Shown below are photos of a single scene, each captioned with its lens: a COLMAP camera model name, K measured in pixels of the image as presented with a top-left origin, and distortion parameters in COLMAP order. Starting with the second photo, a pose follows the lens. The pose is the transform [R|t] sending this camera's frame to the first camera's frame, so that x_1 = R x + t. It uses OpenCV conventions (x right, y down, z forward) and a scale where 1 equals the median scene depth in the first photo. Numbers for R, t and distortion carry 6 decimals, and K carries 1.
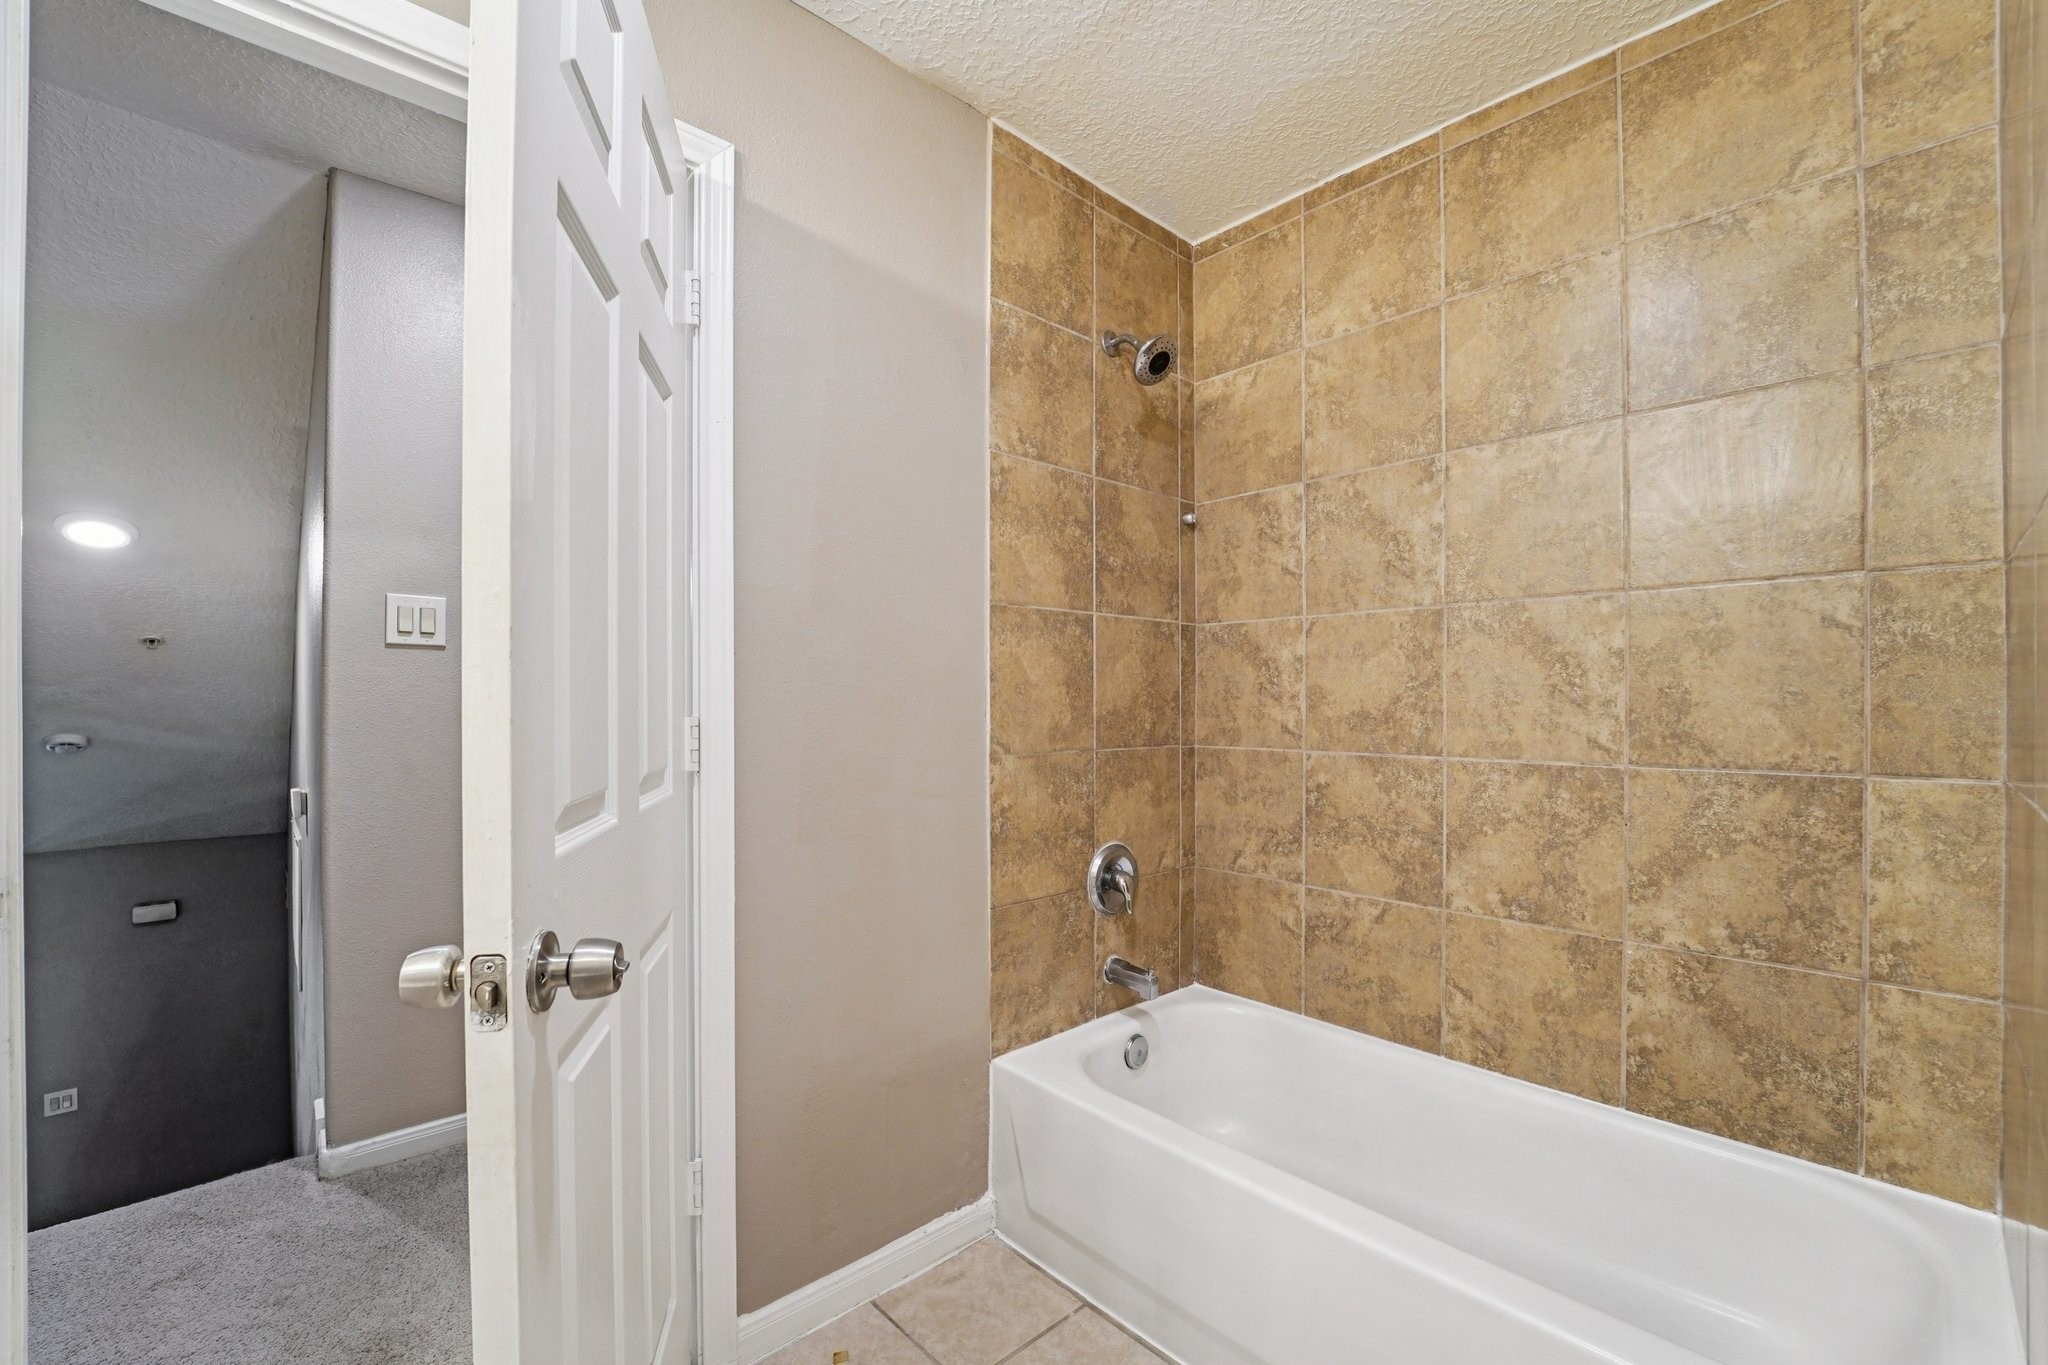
lens RADIAL K [[839.4, 0, 1023.9], [0, 839.4, 700.3], [0, 0, 1]] dist [-0.020038, 0.000132]
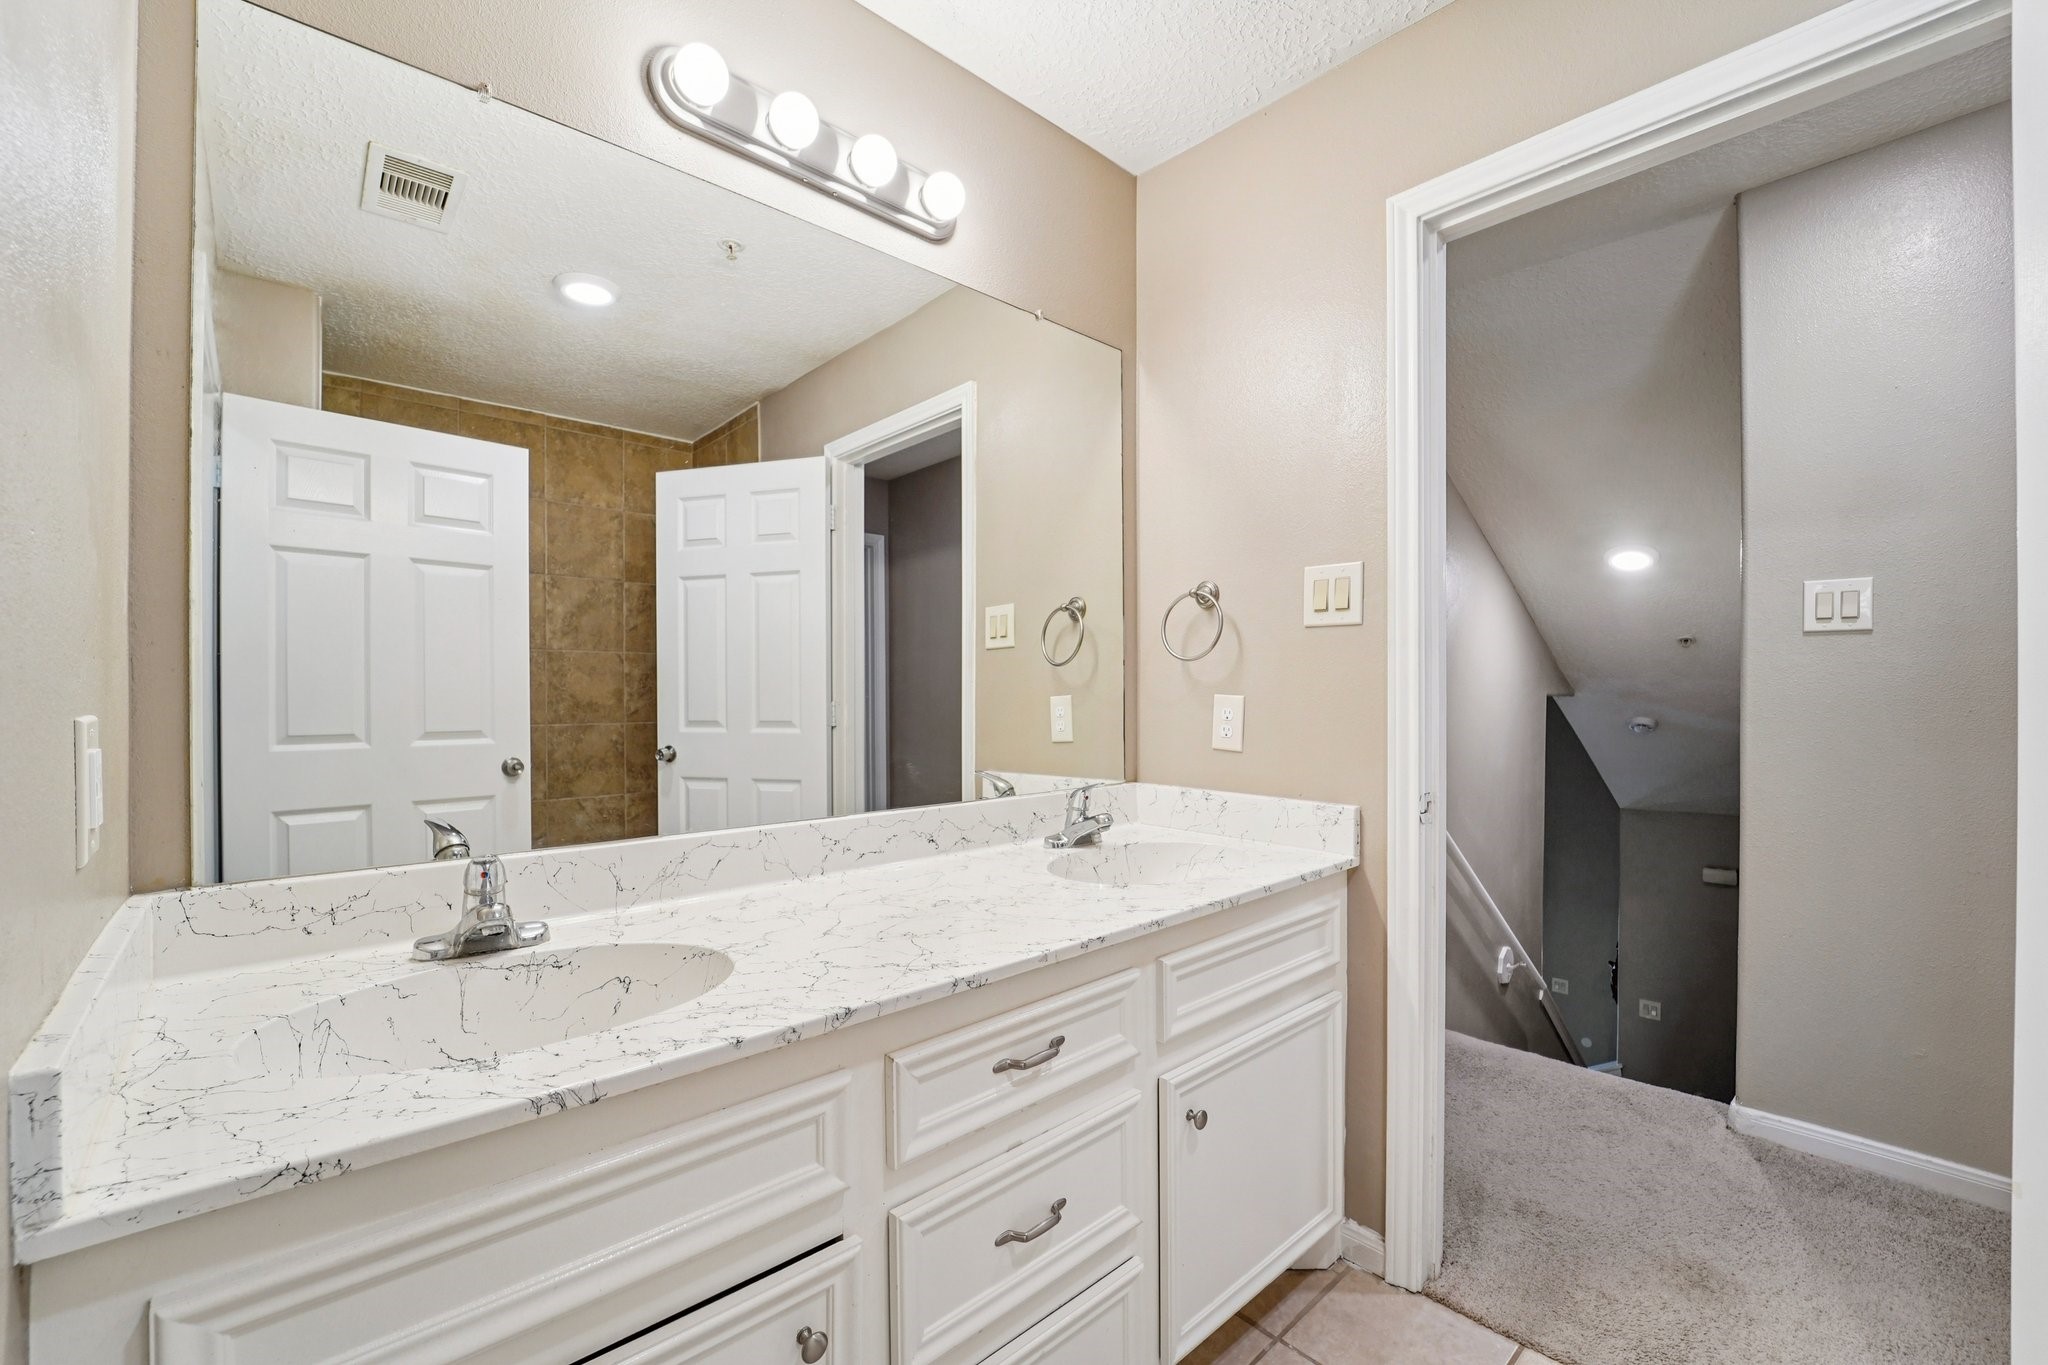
lens RADIAL K [[839.4, 0, 1023.0], [0, 839.4, 689.7], [0, 0, 1]] dist [-0.020038, 0.000132]
pose [[0.002381, -0.003987, -0.999989, 0.220529], [0.001585, 0.999991, -0.003984, 0.003902], [0.999996, -0.001576, 0.002387, 0.057192]]
